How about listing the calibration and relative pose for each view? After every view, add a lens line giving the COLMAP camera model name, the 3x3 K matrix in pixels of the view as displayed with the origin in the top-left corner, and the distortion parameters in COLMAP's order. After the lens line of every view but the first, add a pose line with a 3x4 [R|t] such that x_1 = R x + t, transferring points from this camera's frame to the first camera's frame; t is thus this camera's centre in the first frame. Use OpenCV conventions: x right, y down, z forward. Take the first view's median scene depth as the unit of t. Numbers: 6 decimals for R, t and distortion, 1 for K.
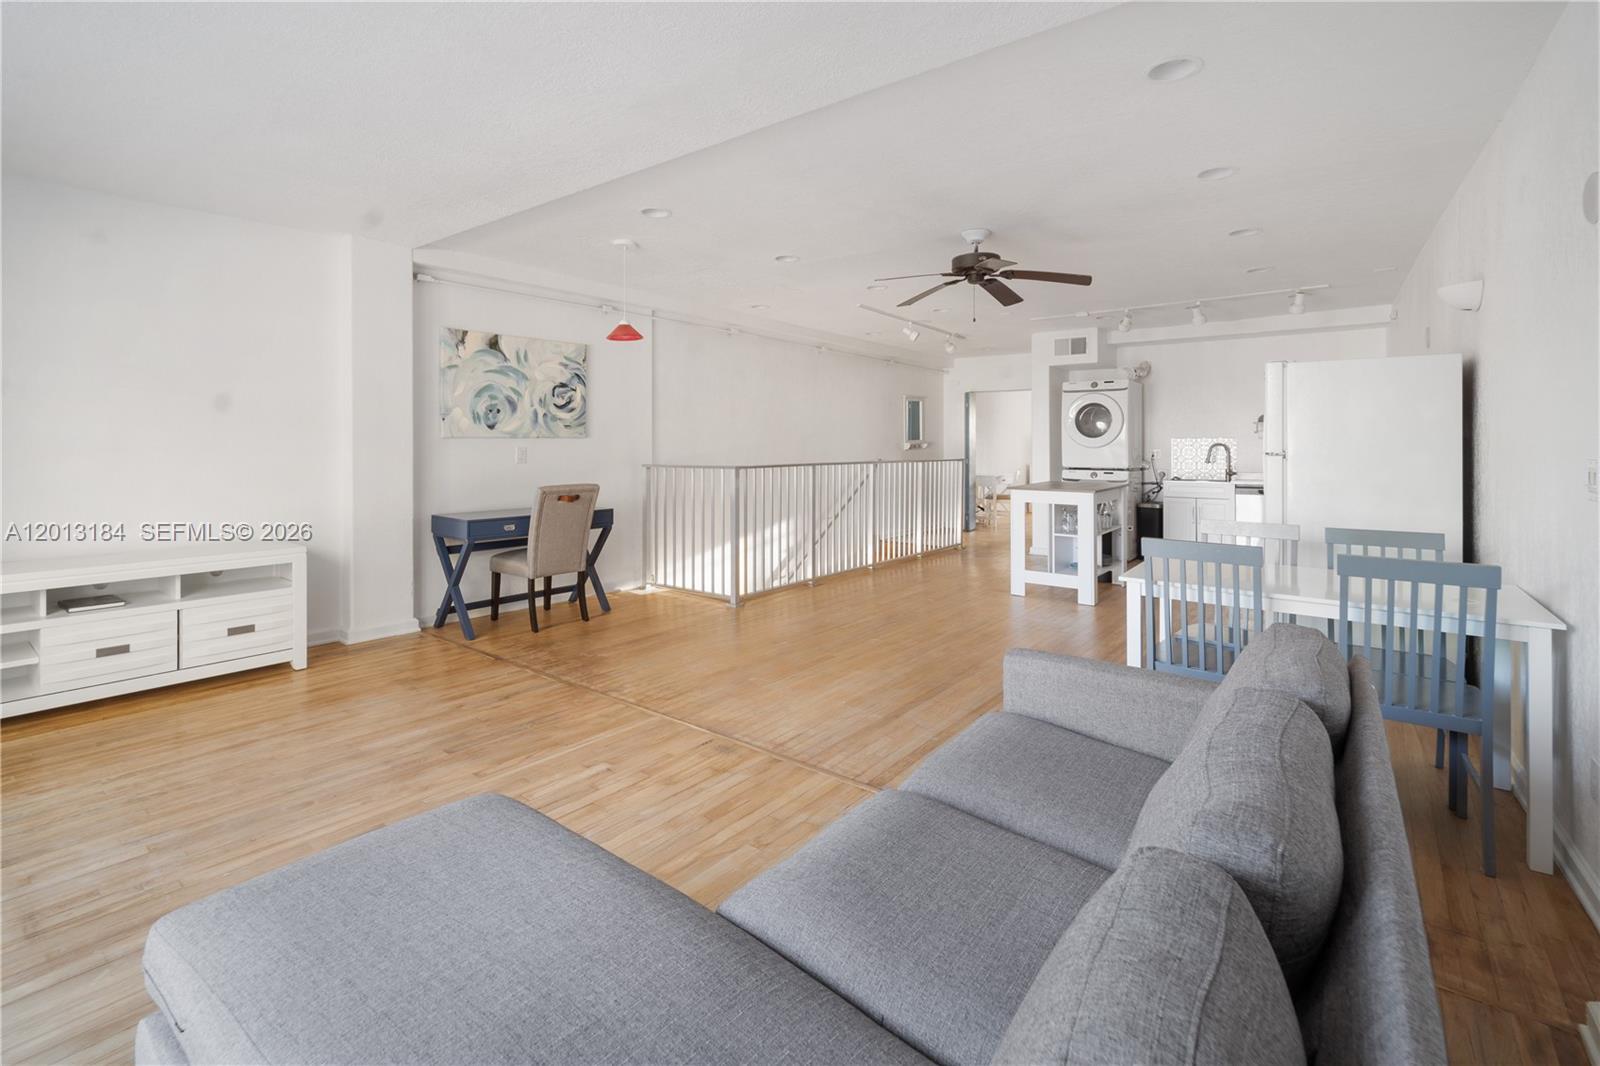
lens RADIAL K [[711.8, 0, 793.9], [0, 711.8, 439.5], [0, 0, 1]] dist [0.001428, -0.000205]
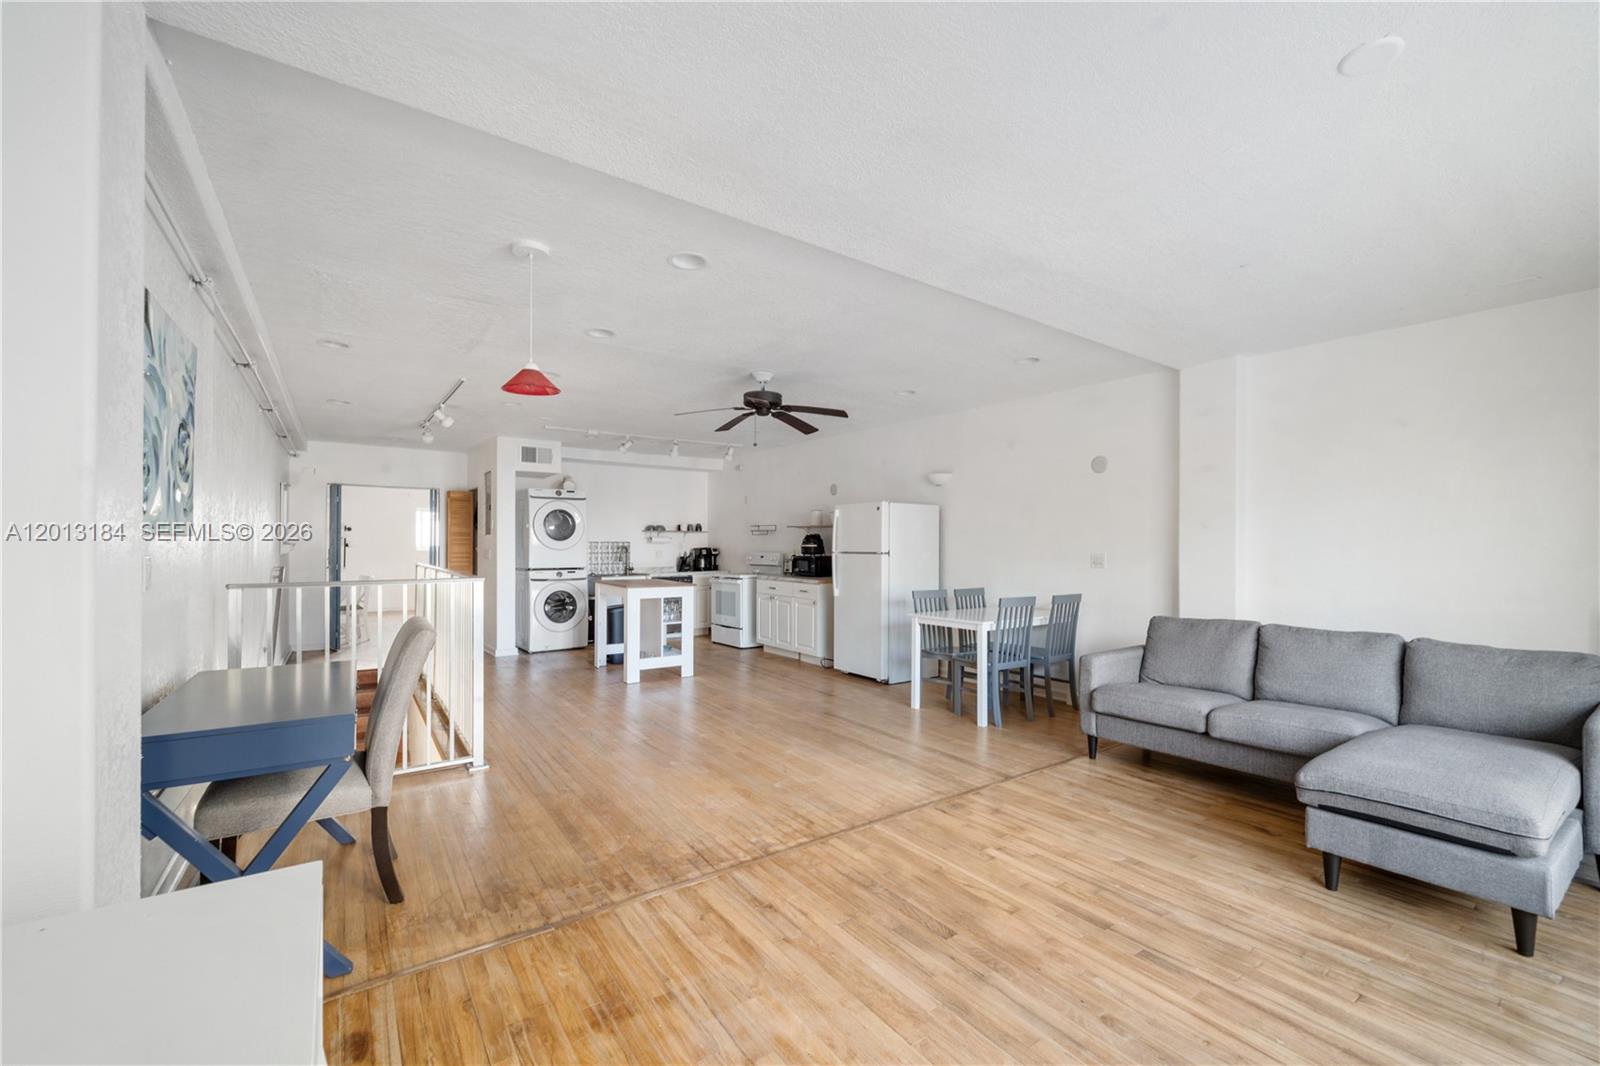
lens RADIAL K [[653.7, 0, 803.1], [0, 653.7, 543.9], [0, 0, 1]] dist [0.001079, 0.000041]
pose [[0.293582, 0.002855, 0.955929, -0.656089], [-0.007711, 0.999970, -0.000618, 0.000192], [-0.955903, -0.007190, 0.293596, 0.500773]]
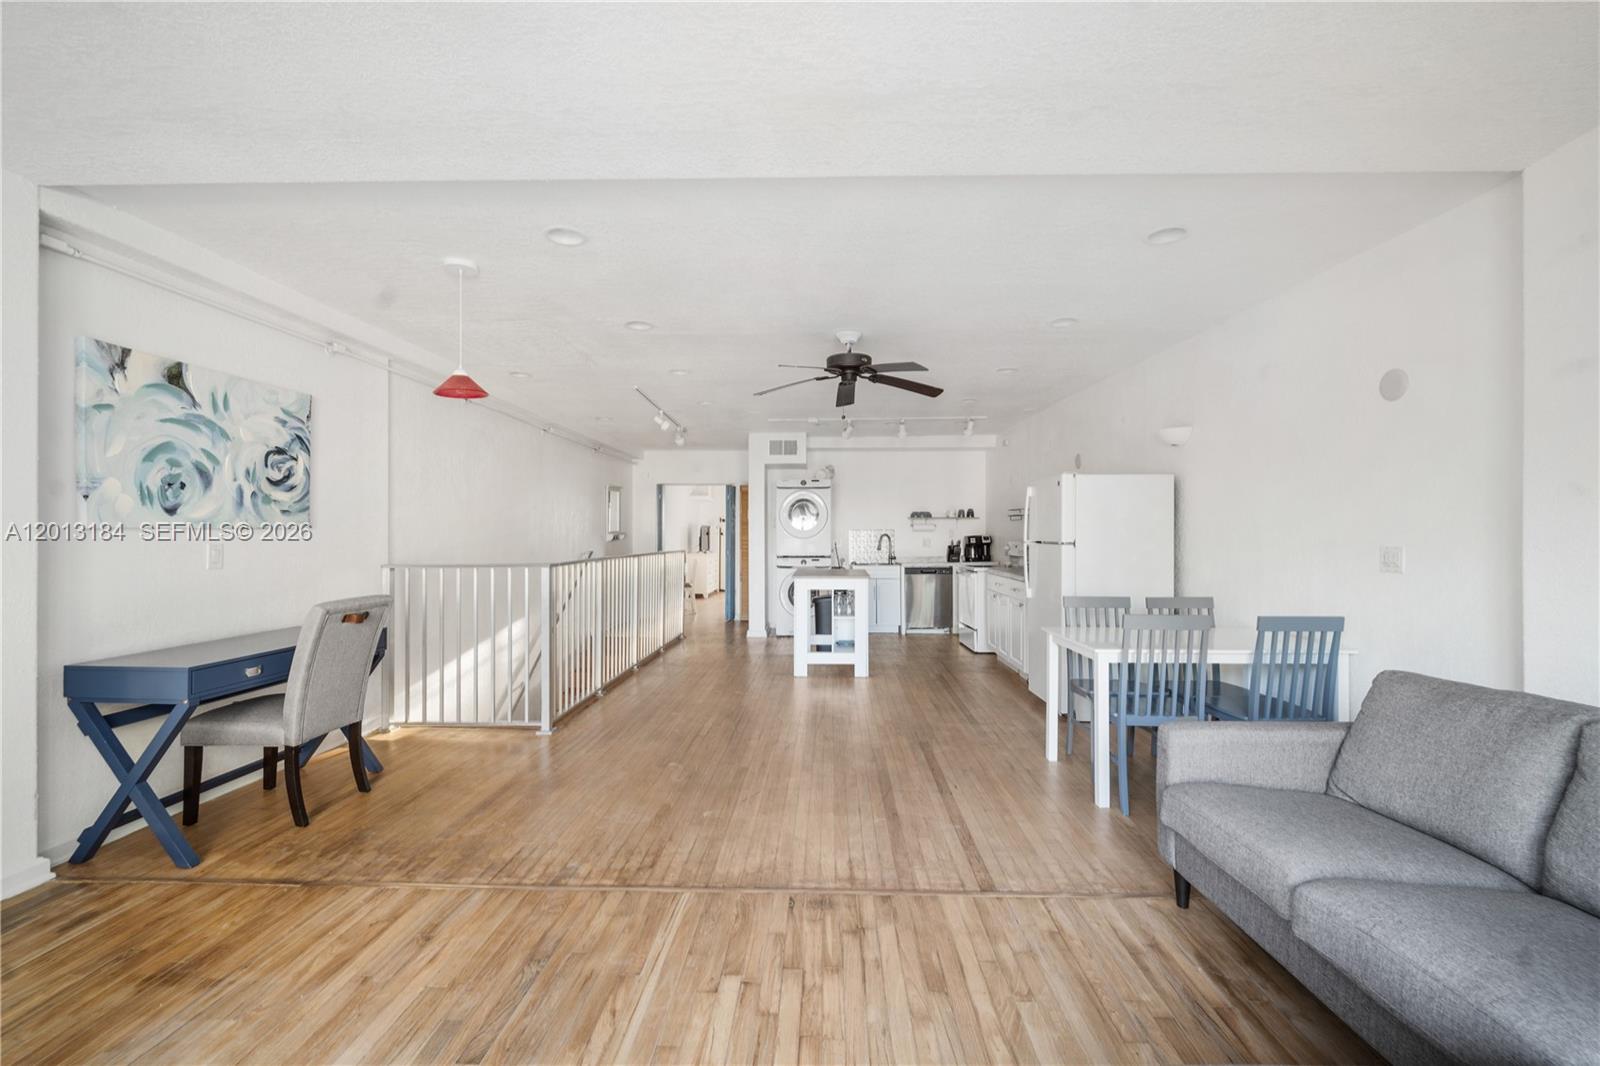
lens RADIAL K [[668.6, 0, 802.4], [0, 668.6, 529.6], [0, 0, 1]] dist [-0.001036, -0.000898]
pose [[0.807833, 0.001614, 0.589409, -0.312148], [-0.001841, 0.999998, -0.000215, -0.002526], [-0.589408, -0.000911, 0.807835, 0.205028]]
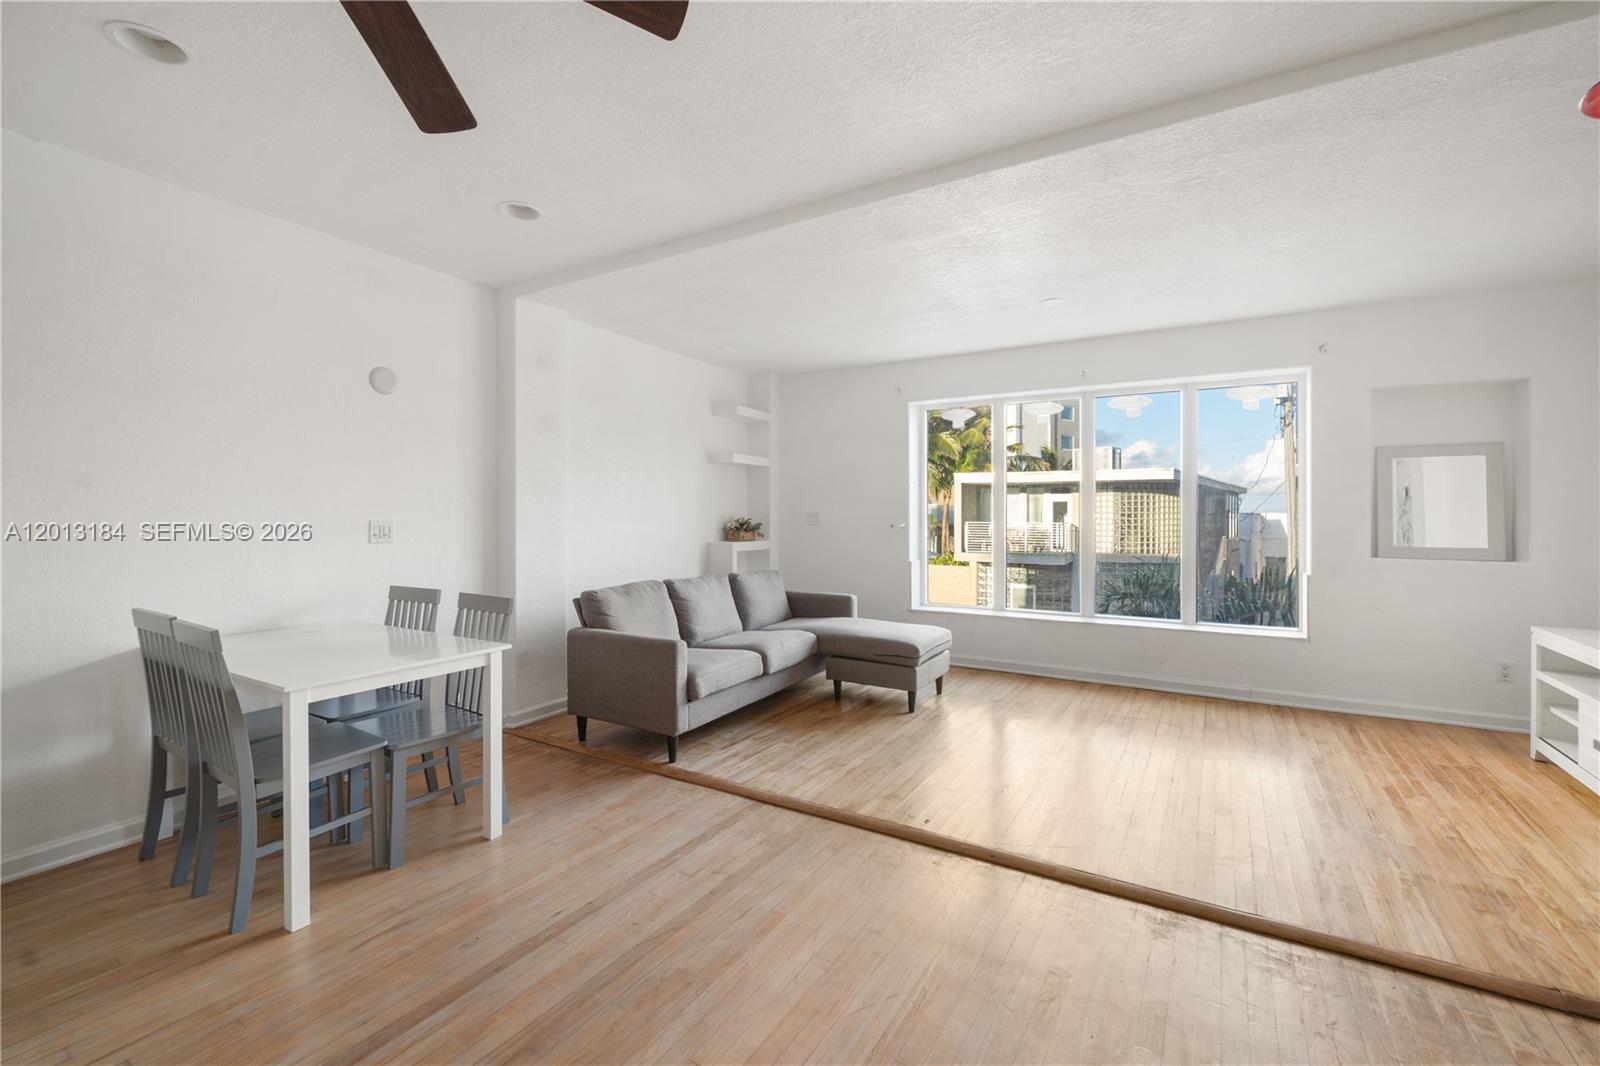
lens RADIAL K [[664.0, 0, 803.5], [0, 664.0, 521.1], [0, 0, 1]] dist [-0.000032, -0.000545]
pose [[-0.994020, -0.003244, -0.109150, 0.079084], [-0.003520, 0.999991, 0.002327, 0.008249], [0.109142, 0.002697, -0.994023, 1.035586]]
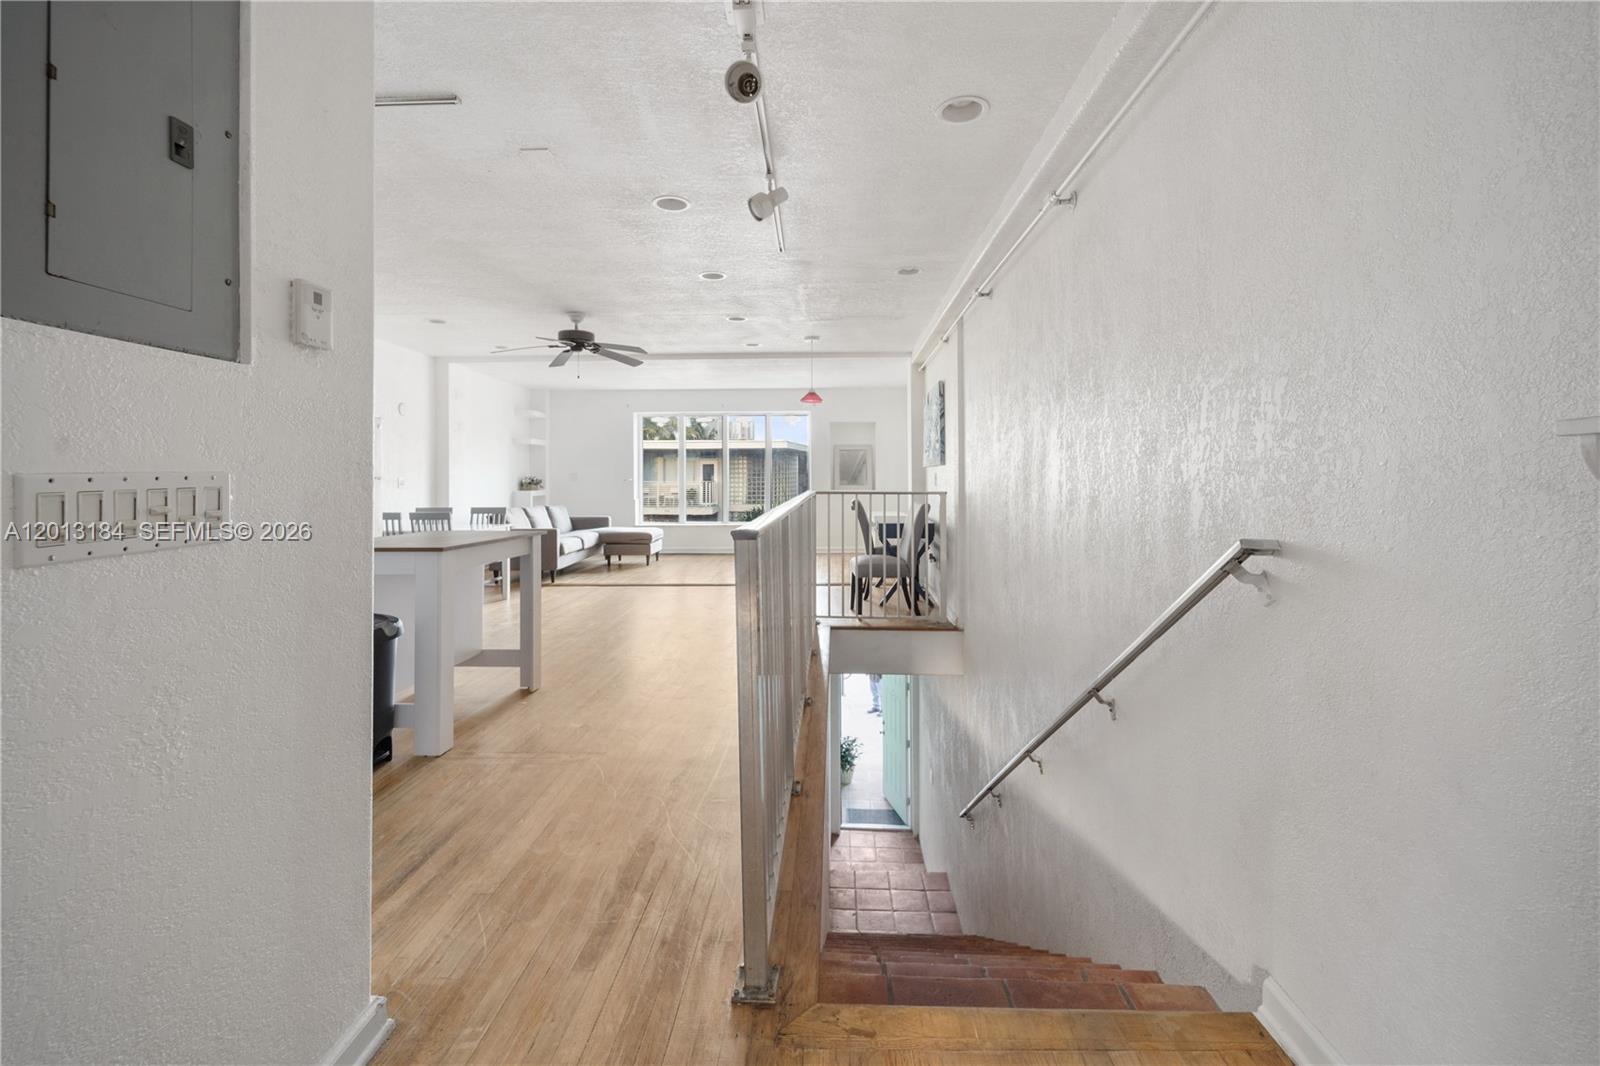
lens RADIAL K [[684.3, 0, 799.1], [0, 684.3, 470.3], [0, 0, 1]] dist [-0.000780, -0.000184]
pose [[-0.818731, 0.000241, -0.574177, 0.537553], [0.010531, 0.999838, -0.014598, 0.023769], [0.574081, -0.017999, -0.818601, 1.893091]]
